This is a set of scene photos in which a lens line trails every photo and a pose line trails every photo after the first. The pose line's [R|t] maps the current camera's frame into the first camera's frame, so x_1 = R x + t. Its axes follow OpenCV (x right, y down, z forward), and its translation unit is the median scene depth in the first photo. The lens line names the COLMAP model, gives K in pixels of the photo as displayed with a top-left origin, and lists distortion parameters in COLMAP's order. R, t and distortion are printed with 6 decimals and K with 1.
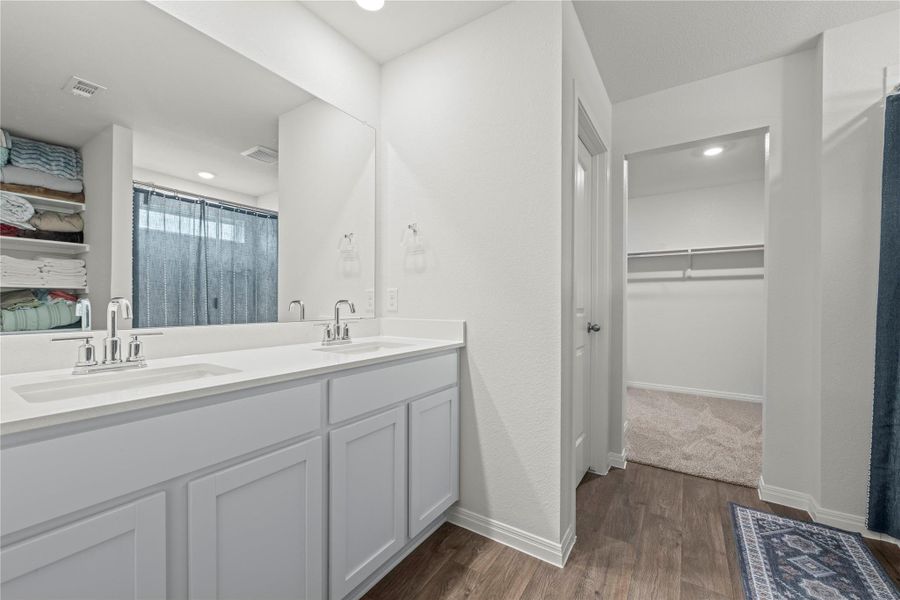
lens RADIAL K [[352.5, 0, 453.9], [0, 352.5, 303.0], [0, 0, 1]] dist [0.000338, -0.000458]
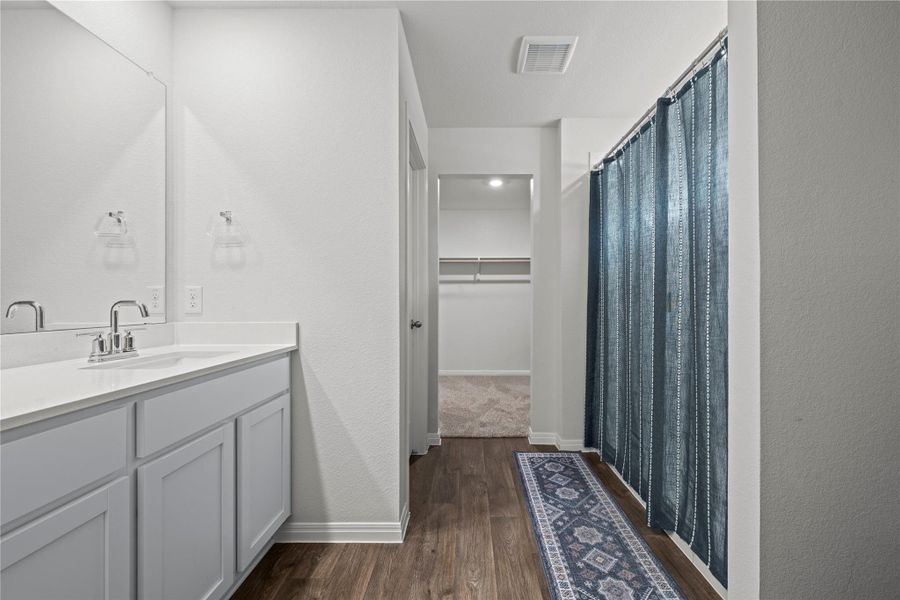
lens RADIAL K [[366.4, 0, 450.0], [0, 366.4, 300.0], [0, 0, 1]] dist [-0.001534, -0.000163]
pose [[0.847491, -0.003754, 0.530796, -0.147924], [0.006477, 0.999974, -0.003269, -0.002305], [-0.530770, 0.006209, 0.847493, -0.047317]]
